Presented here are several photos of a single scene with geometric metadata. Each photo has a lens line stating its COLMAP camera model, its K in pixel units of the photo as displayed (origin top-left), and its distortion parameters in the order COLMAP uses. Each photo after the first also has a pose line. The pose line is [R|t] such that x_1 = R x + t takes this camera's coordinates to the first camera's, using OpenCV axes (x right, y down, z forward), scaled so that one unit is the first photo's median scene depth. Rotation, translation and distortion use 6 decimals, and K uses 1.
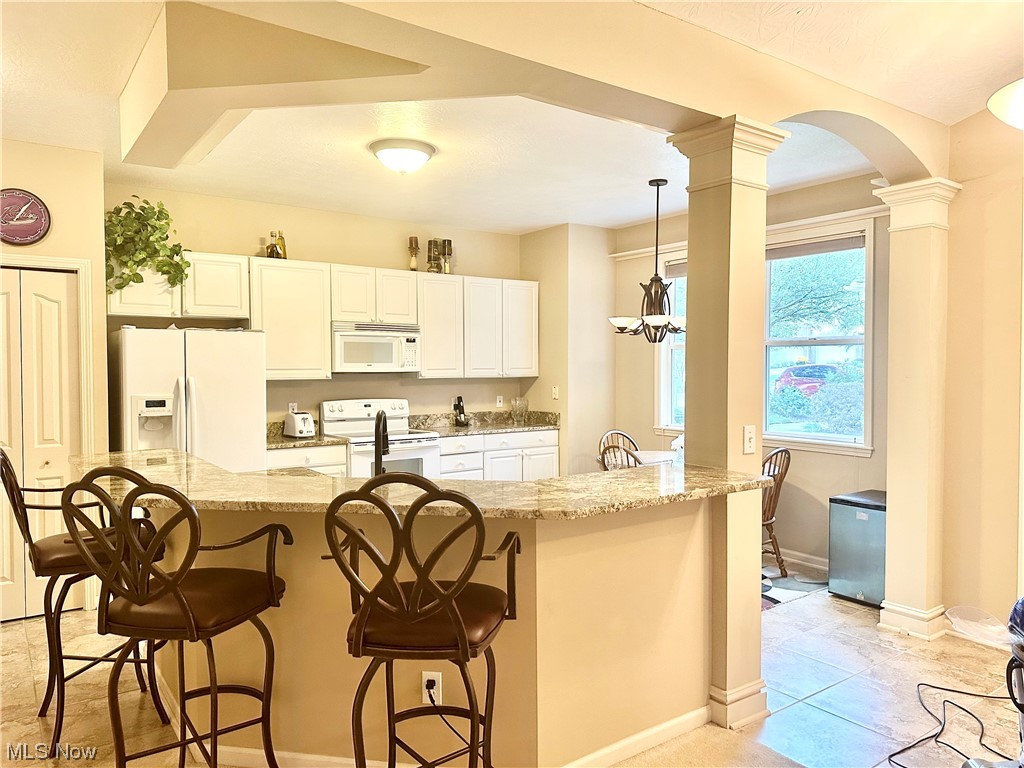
lens RADIAL K [[713.9, 0, 513.7], [0, 713.9, 381.8], [0, 0, 1]] dist [0.067580, -0.083417]
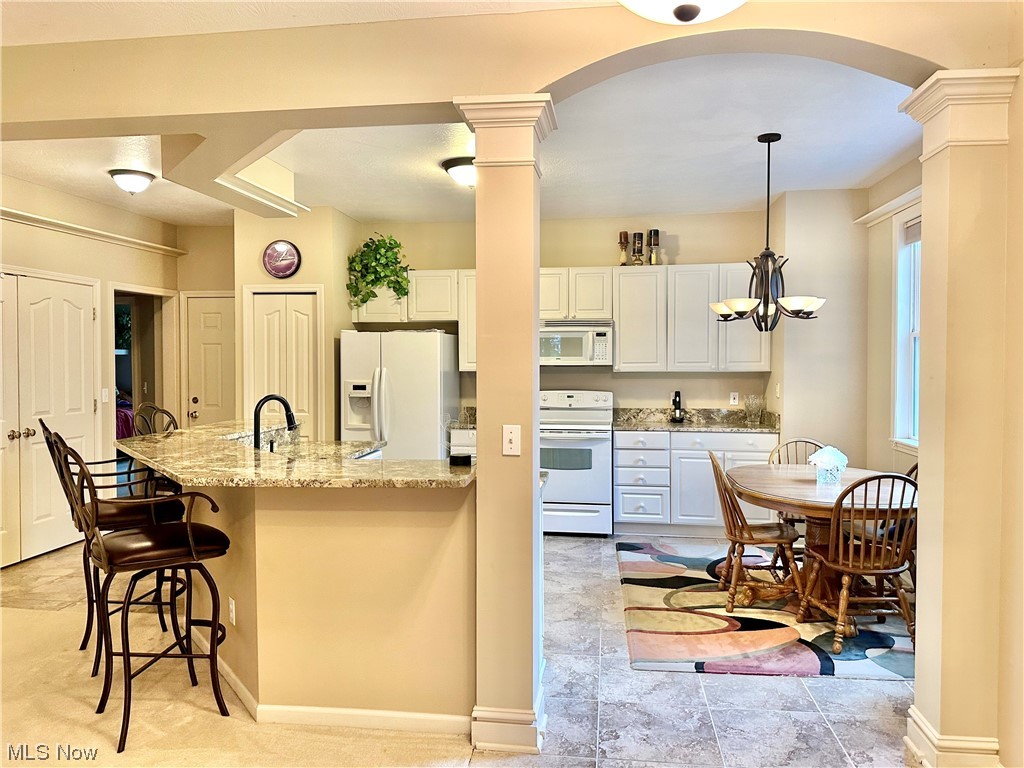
lens RADIAL K [[713.9, 0, 513.9], [0, 713.9, 379.6], [0, 0, 1]] dist [0.067580, -0.083417]
pose [[0.732174, 0.020007, -0.680824, 0.460610], [-0.015047, 0.999800, 0.013200, -0.004803], [0.680952, 0.000580, 0.732328, 0.163392]]
